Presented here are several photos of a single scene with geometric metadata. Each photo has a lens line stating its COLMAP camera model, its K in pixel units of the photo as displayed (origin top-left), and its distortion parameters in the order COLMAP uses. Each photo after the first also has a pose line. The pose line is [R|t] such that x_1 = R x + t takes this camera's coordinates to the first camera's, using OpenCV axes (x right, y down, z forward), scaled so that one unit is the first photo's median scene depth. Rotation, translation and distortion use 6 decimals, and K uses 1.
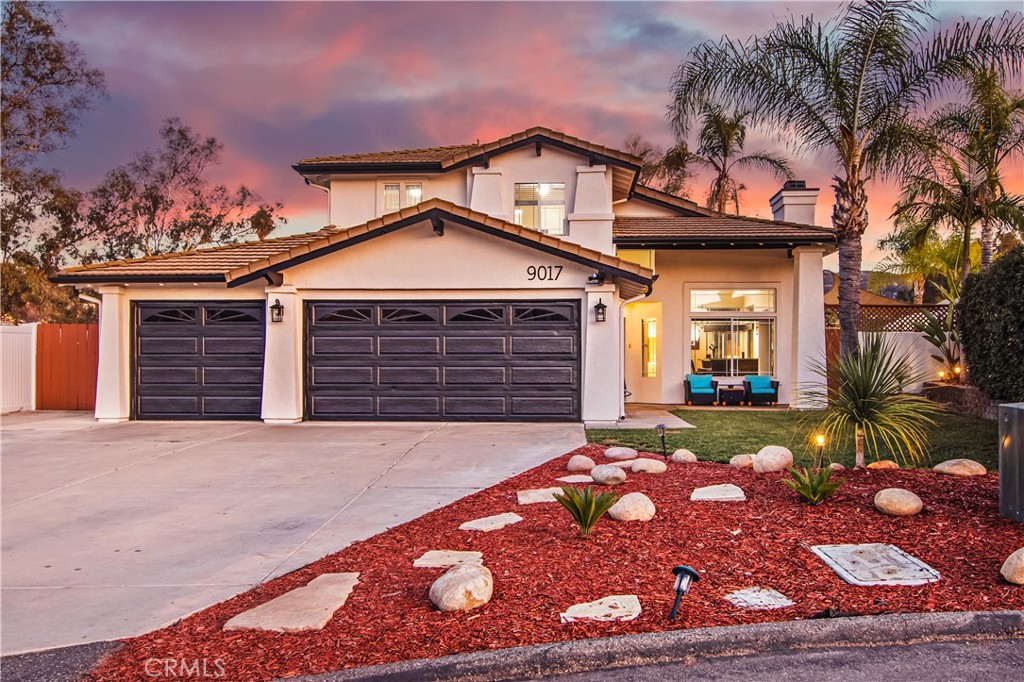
lens RADIAL K [[466.3, 0, 512.0], [0, 466.3, 341.0], [0, 0, 1]] dist [-0.000461, 0.000018]
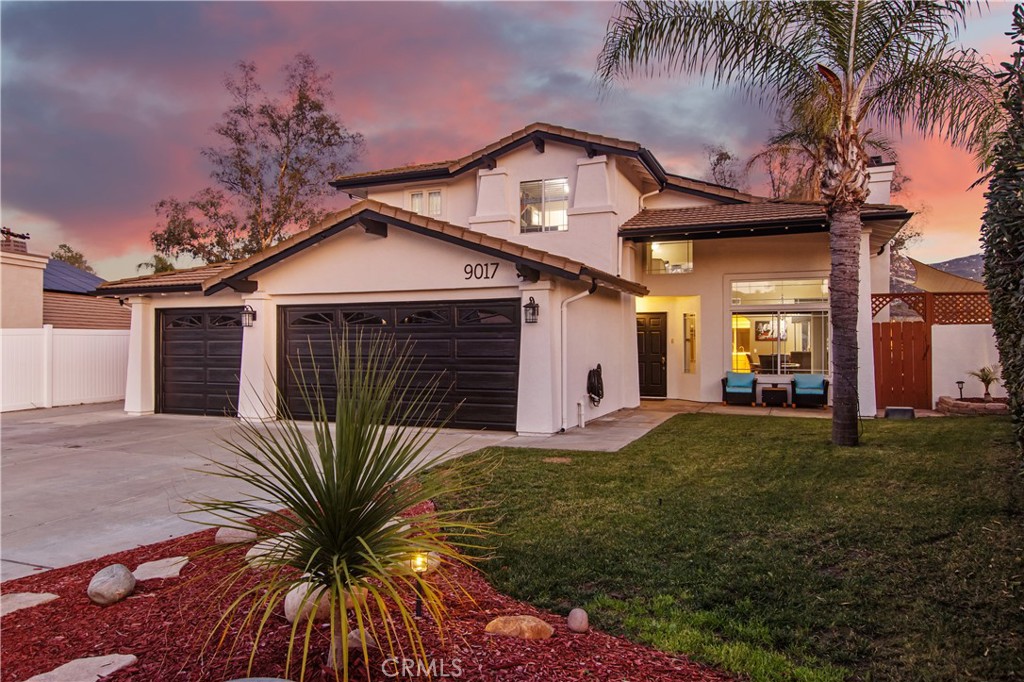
lens RADIAL K [[423.5, 0, 512.1], [0, 423.5, 336.4], [0, 0, 1]] dist [-0.000155, -0.000074]
pose [[0.979695, -0.008111, -0.200328, 0.265255], [0.009074, 0.999951, 0.003888, -0.015450], [0.200287, -0.005627, 0.979721, 0.158488]]
